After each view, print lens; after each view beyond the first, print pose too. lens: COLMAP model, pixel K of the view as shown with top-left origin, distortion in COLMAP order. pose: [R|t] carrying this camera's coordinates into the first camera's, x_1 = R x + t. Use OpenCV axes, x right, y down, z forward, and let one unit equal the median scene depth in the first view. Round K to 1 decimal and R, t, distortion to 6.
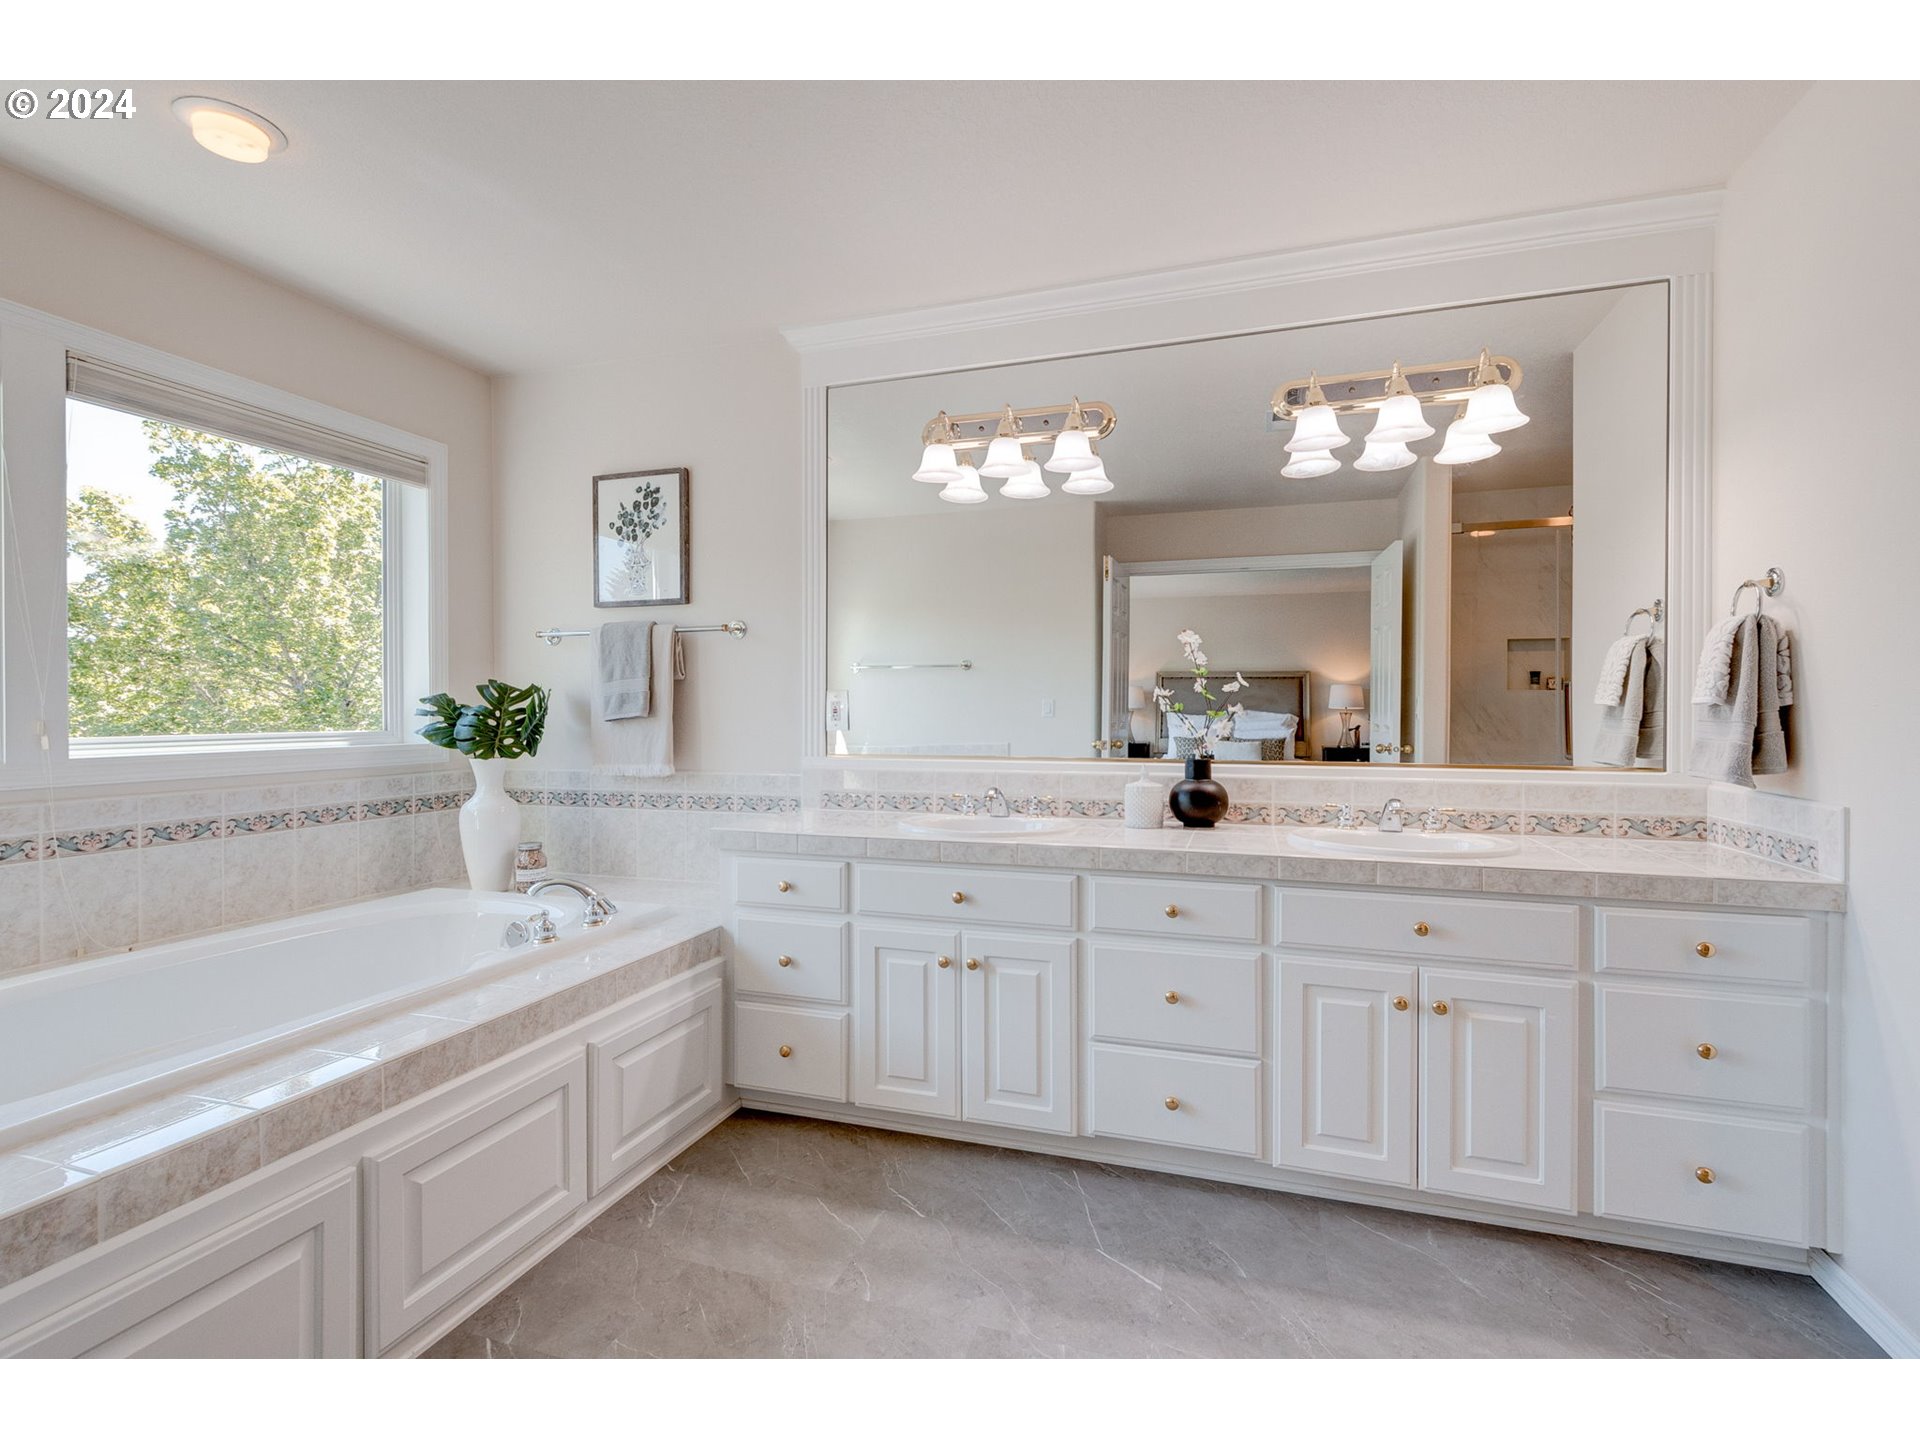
lens RADIAL K [[905.9, 0, 896.3], [0, 905.9, 717.6], [0, 0, 1]] dist [0.005030, -0.001728]
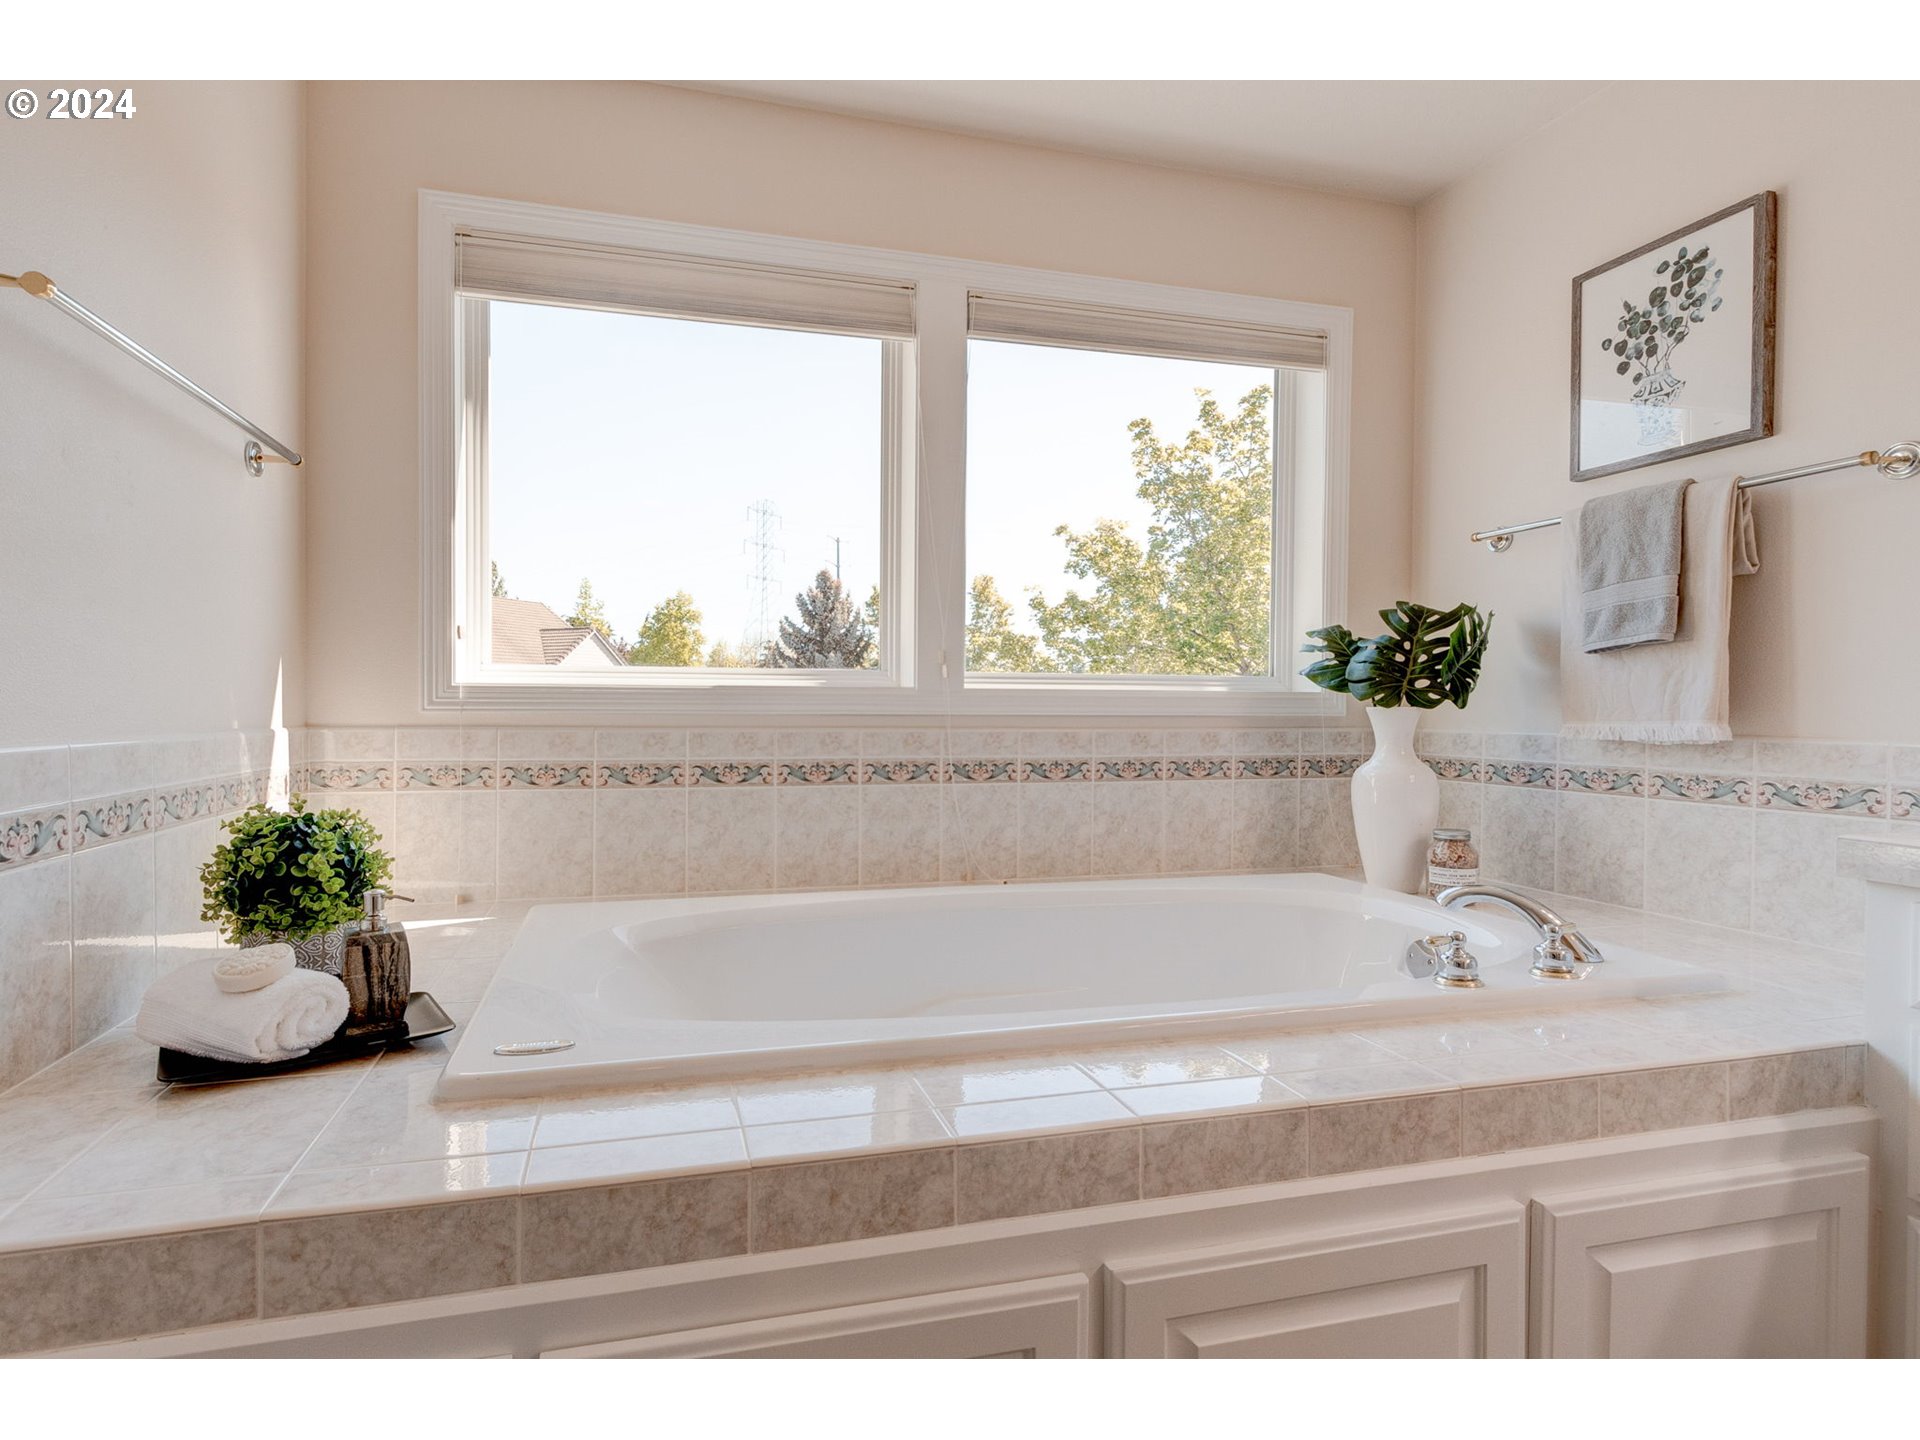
lens RADIAL K [[905.9, 0, 896.3], [0, 905.9, 717.6], [0, 0, 1]] dist [0.005030, -0.001728]
pose [[0.570289, 0.016917, -0.821270, -0.078666], [-0.012898, 0.999849, 0.011639, 0.049525], [0.821343, 0.003955, 0.570422, 0.255881]]
